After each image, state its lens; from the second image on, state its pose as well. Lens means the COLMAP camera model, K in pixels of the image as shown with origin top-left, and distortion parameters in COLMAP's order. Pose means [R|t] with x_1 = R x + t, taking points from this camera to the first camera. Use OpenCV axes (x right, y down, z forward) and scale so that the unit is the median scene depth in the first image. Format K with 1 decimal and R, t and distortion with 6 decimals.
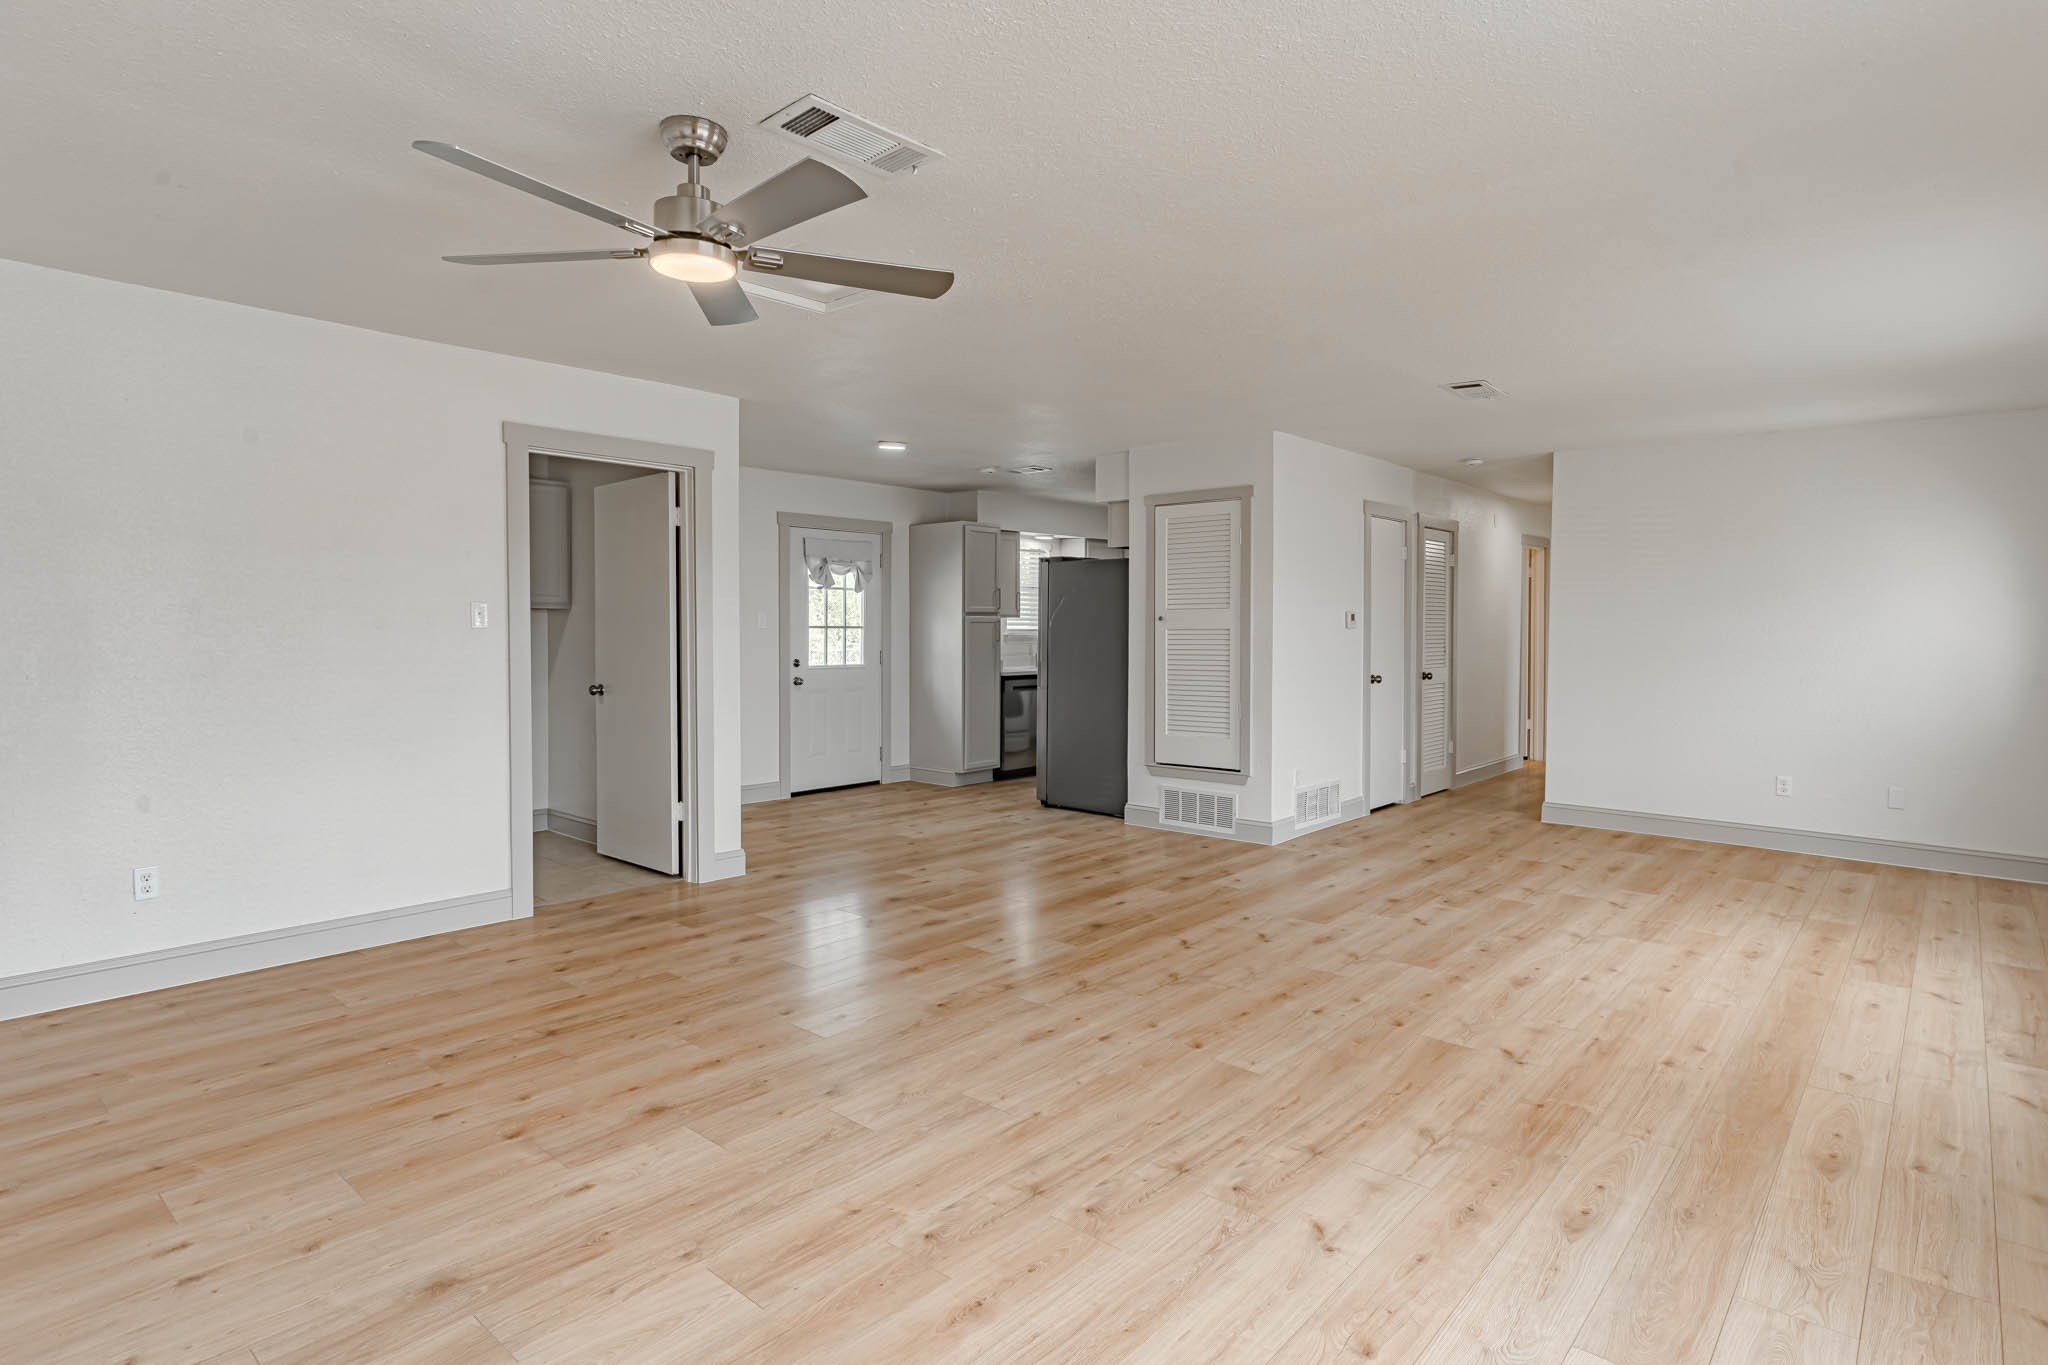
lens RADIAL K [[1071.0, 0, 1024.0], [0, 1071.0, 682.5], [0, 0, 1]] dist [0.000082, 0.001089]
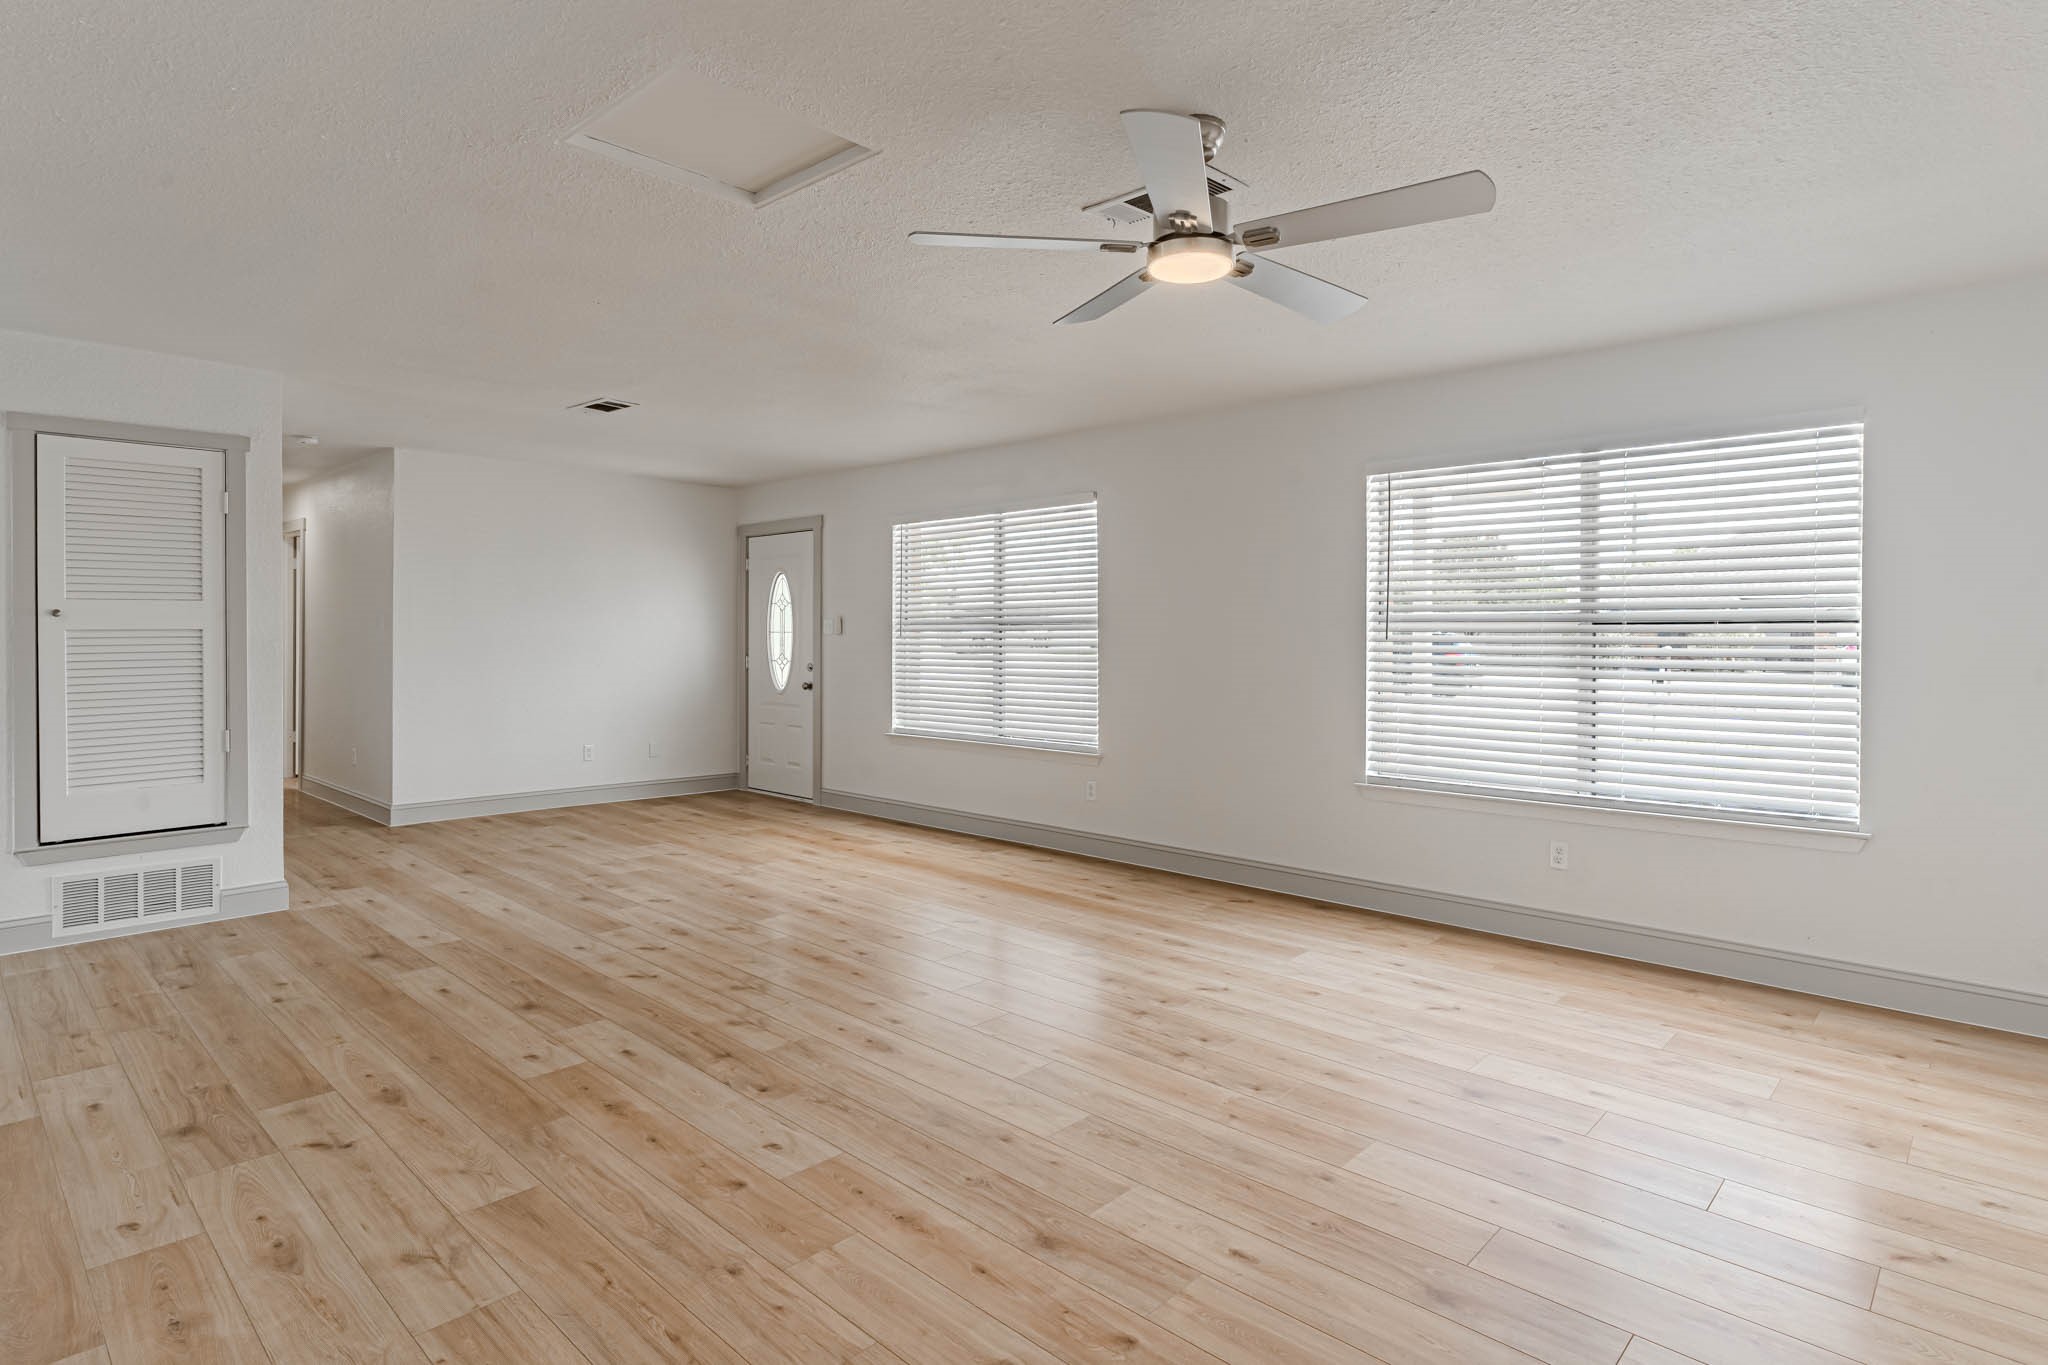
lens RADIAL K [[1062.7, 0, 1021.7], [0, 1062.7, 632.4], [0, 0, 1]] dist [-0.000703, 0.000741]
pose [[0.042809, -0.008041, 0.999051, -0.949756], [0.049910, 0.998736, 0.005900, -0.046251], [-0.997836, 0.049610, 0.043156, 0.813235]]
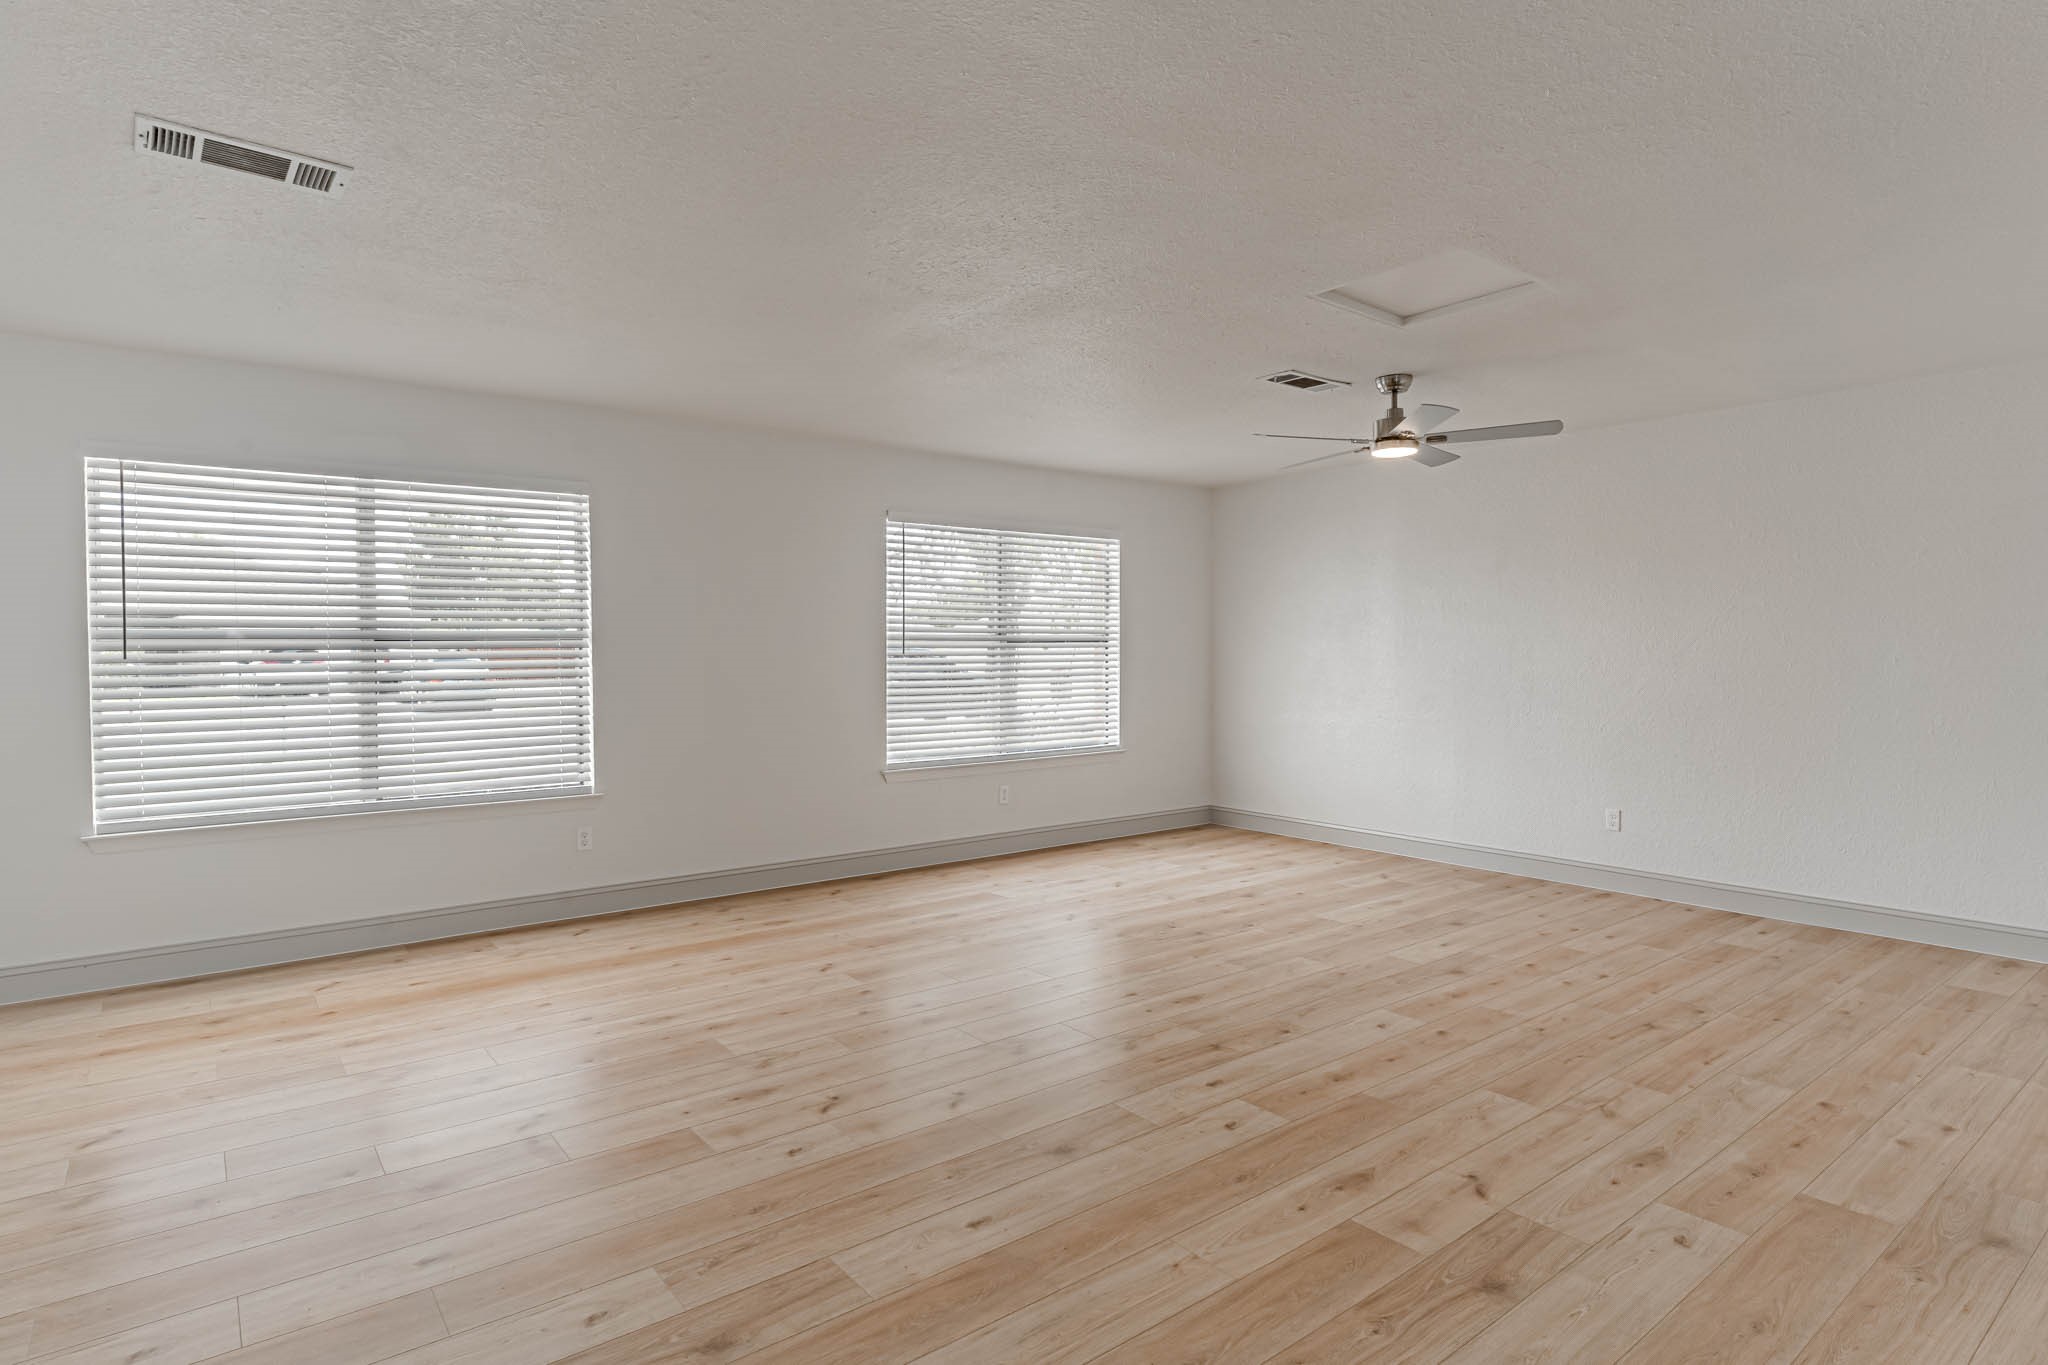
lens RADIAL K [[1061.3, 0, 1010.5], [0, 1061.3, 687.9], [0, 0, 1]] dist [0.000514, 0.000189]
pose [[-0.980265, -0.012211, 0.197310, -0.020206], [0.005675, 0.995941, 0.089831, -0.107322], [-0.197606, 0.089178, -0.976217, 2.128865]]
